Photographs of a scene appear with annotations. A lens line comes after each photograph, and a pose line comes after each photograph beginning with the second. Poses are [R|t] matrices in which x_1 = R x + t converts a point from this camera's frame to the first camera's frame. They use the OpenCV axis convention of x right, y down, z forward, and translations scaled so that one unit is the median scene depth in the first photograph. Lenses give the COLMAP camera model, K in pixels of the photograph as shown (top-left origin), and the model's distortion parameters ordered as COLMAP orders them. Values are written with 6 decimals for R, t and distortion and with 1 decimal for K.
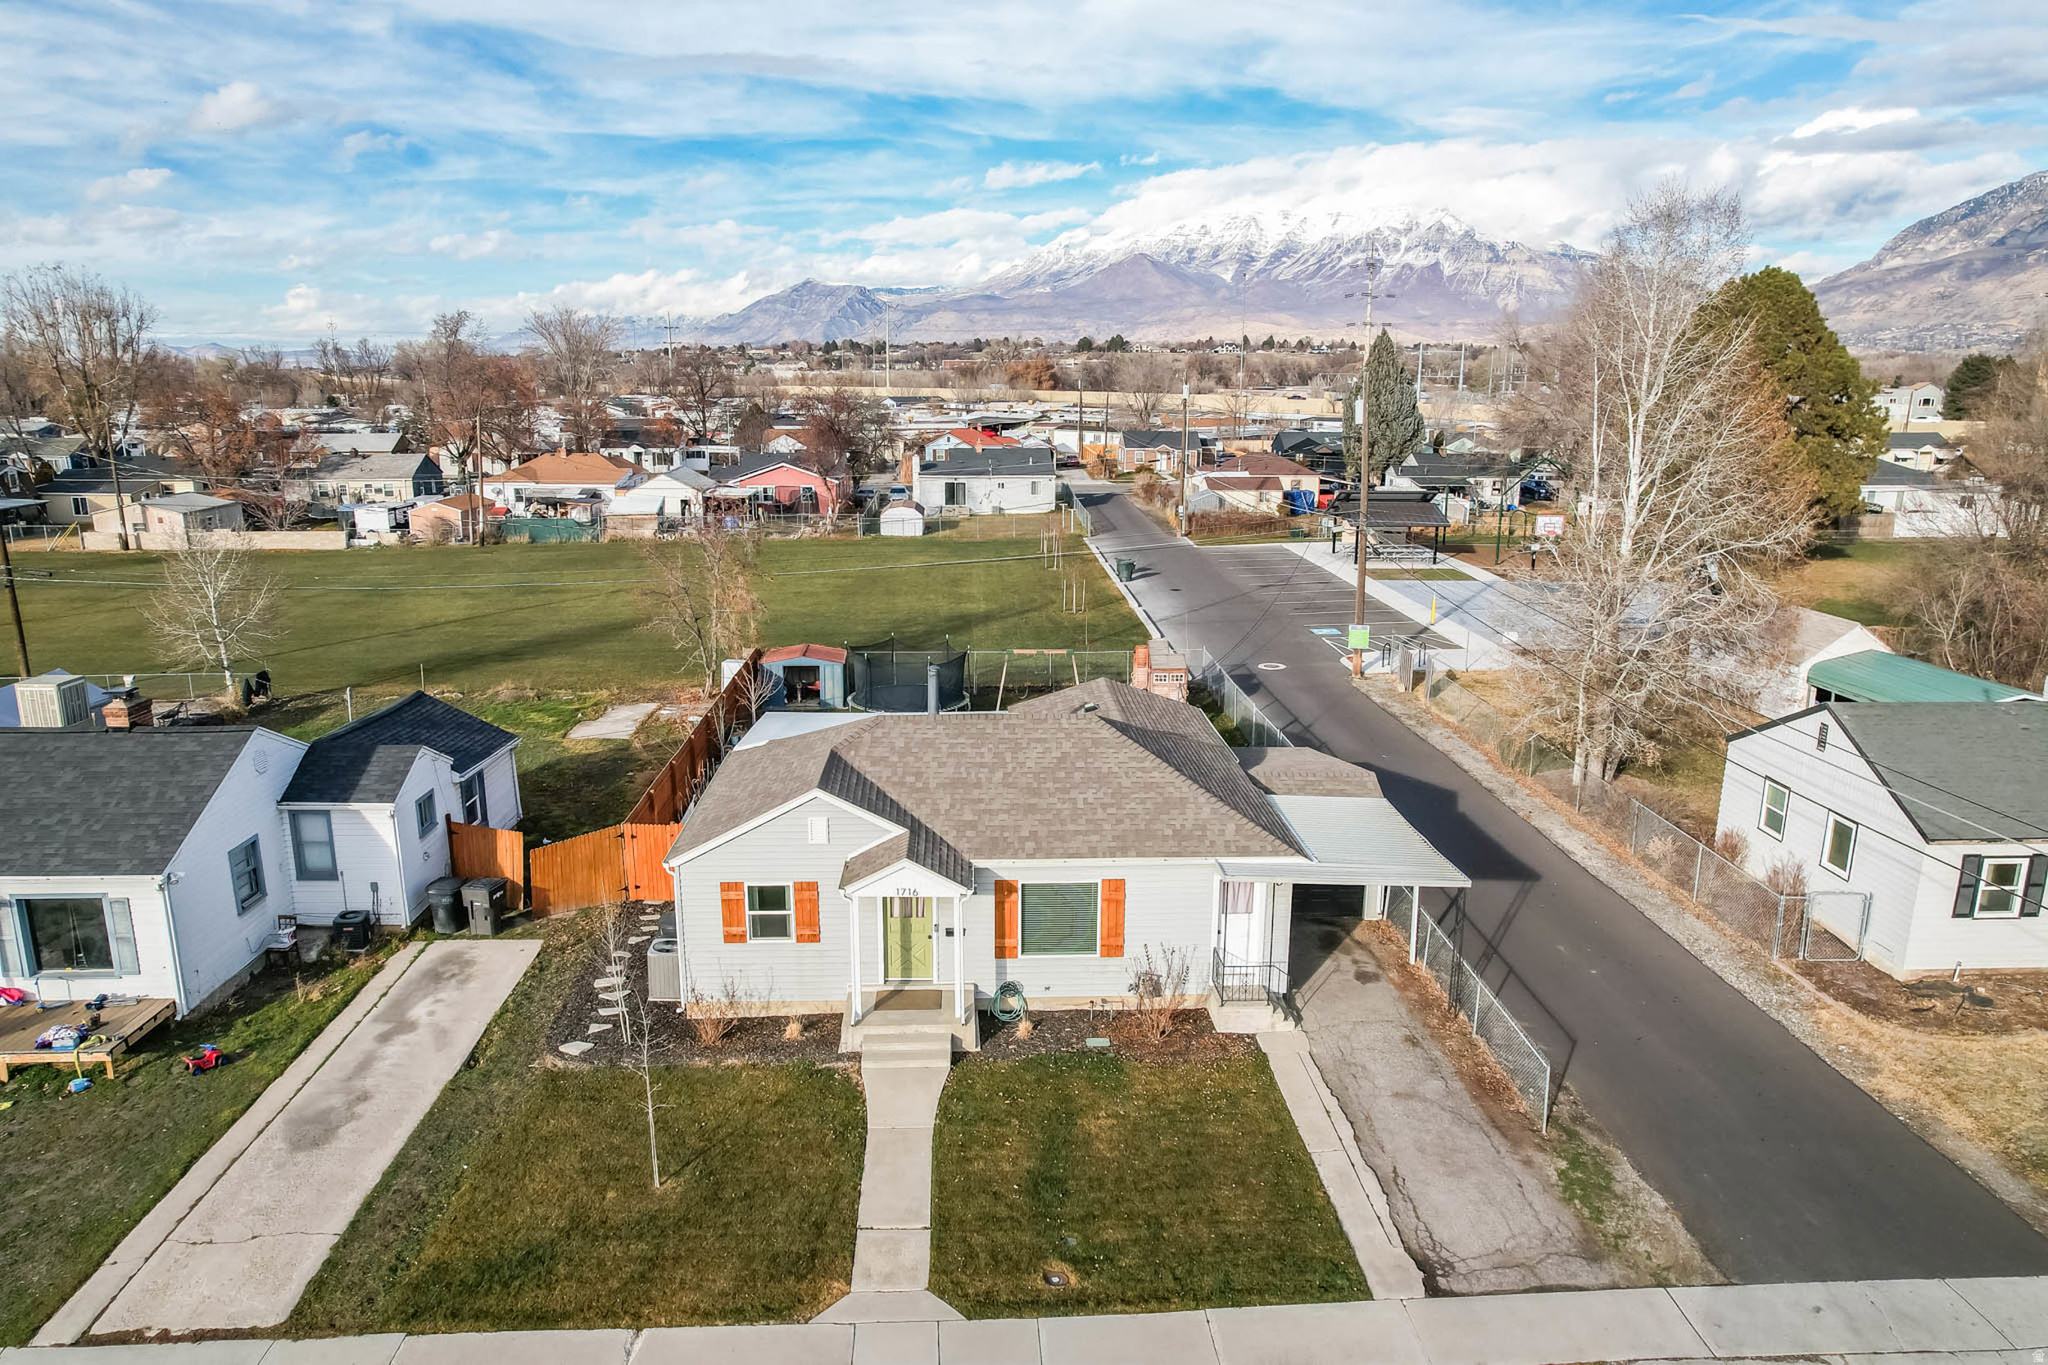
lens RADIAL K [[1300.2, 0, 1024.0], [0, 1300.2, 682.5], [0, 0, 1]] dist [-0.085744, 0.080168]
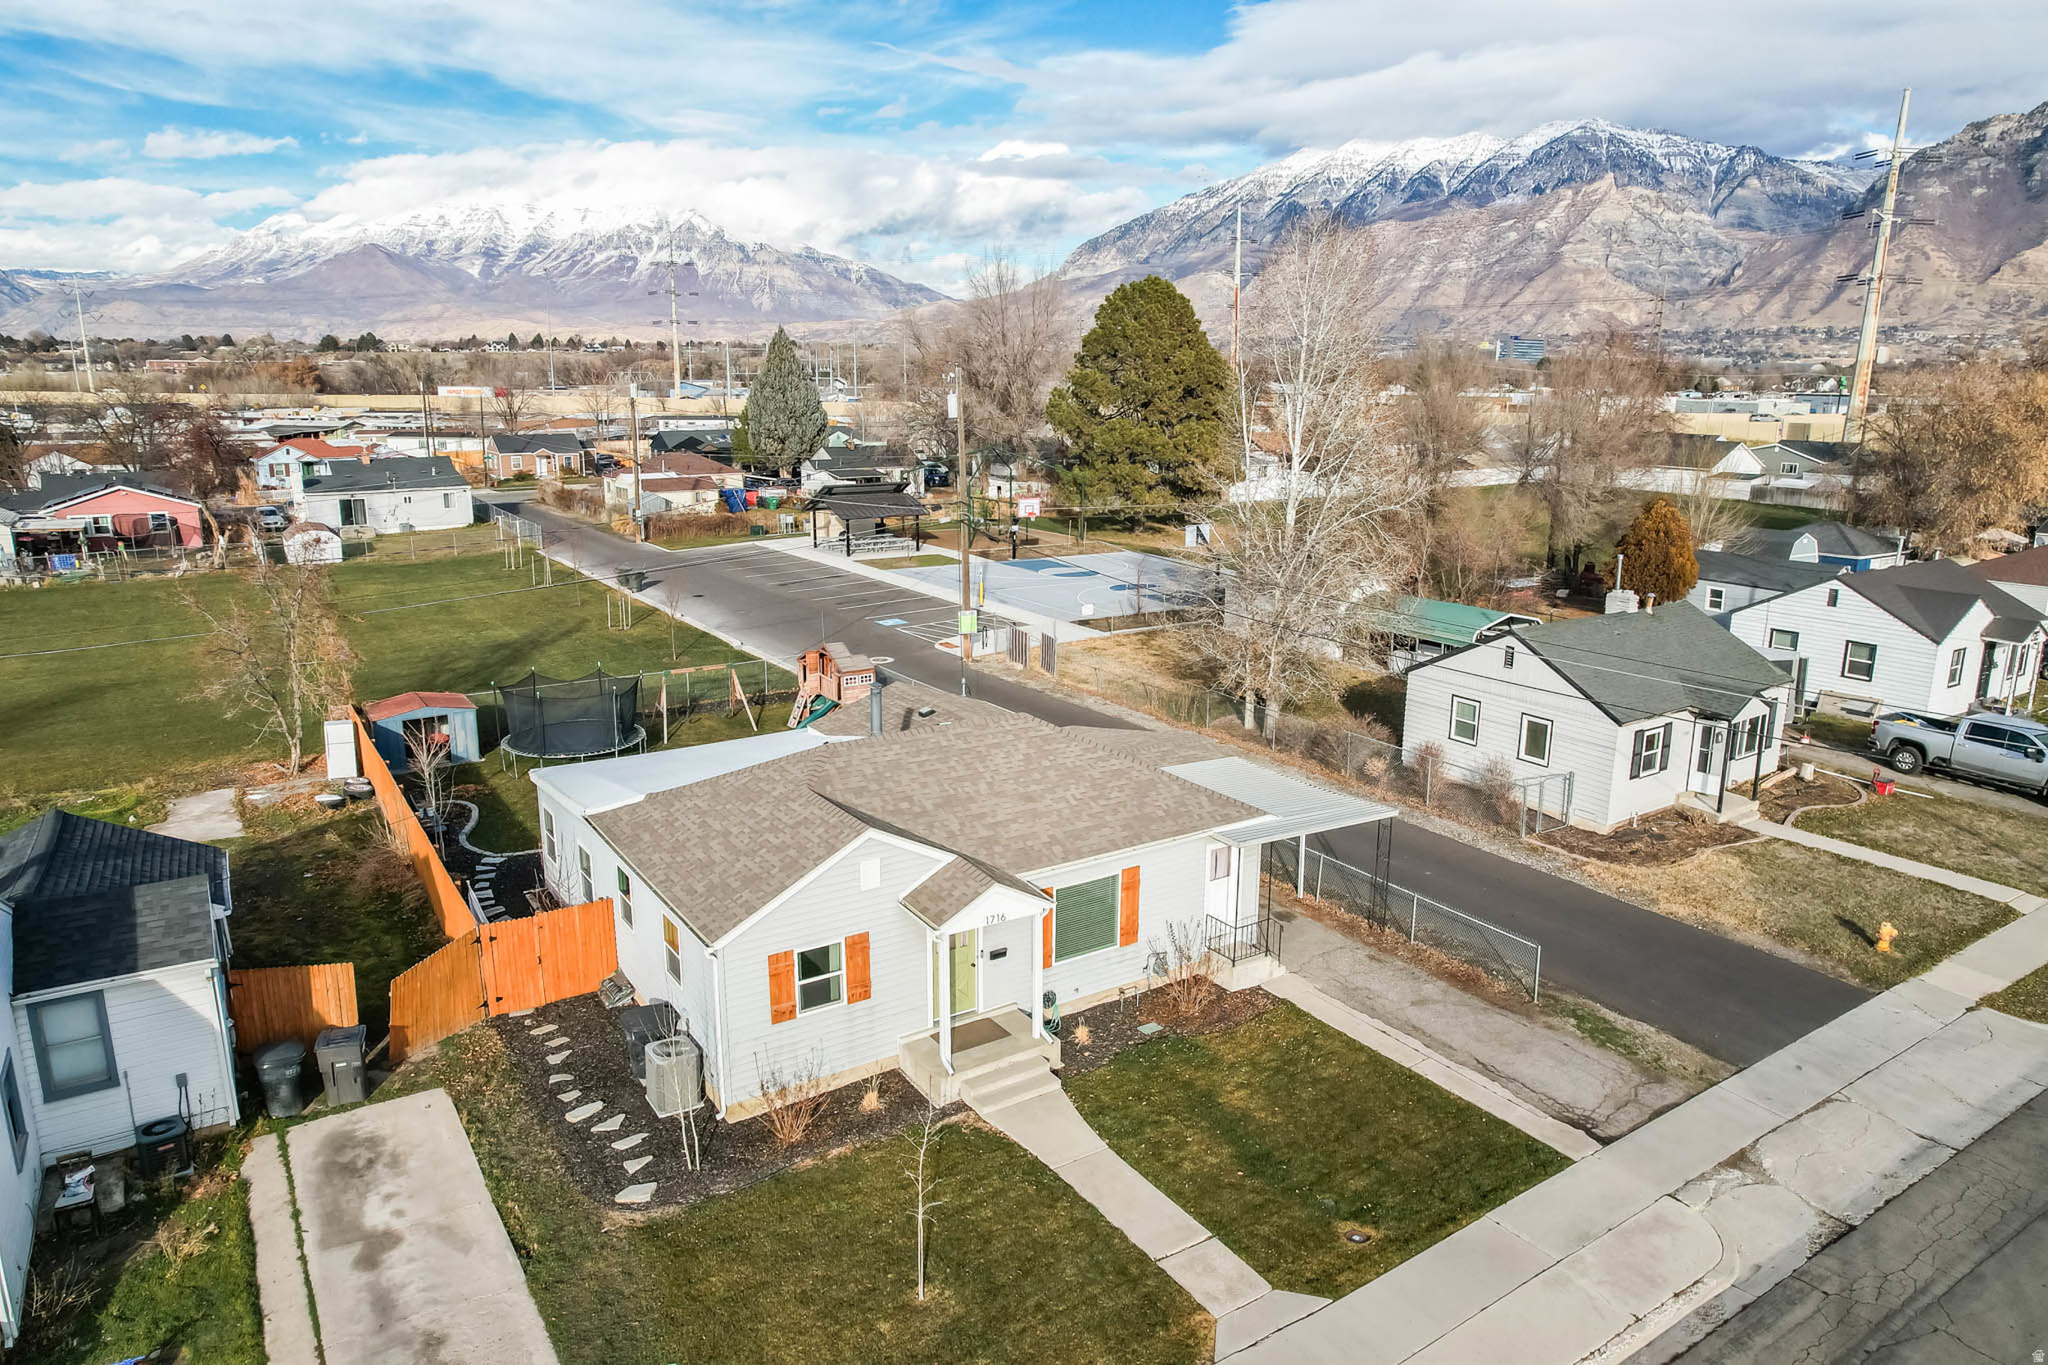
lens RADIAL K [[1300.2, 0, 1024.0], [0, 1300.2, 682.5], [0, 0, 1]] dist [-0.085744, 0.080168]
pose [[0.862459, -0.117492, 0.492301, -0.452840], [0.116584, 0.992644, 0.032660, -0.032338], [-0.492517, 0.029226, 0.869812, 0.146447]]
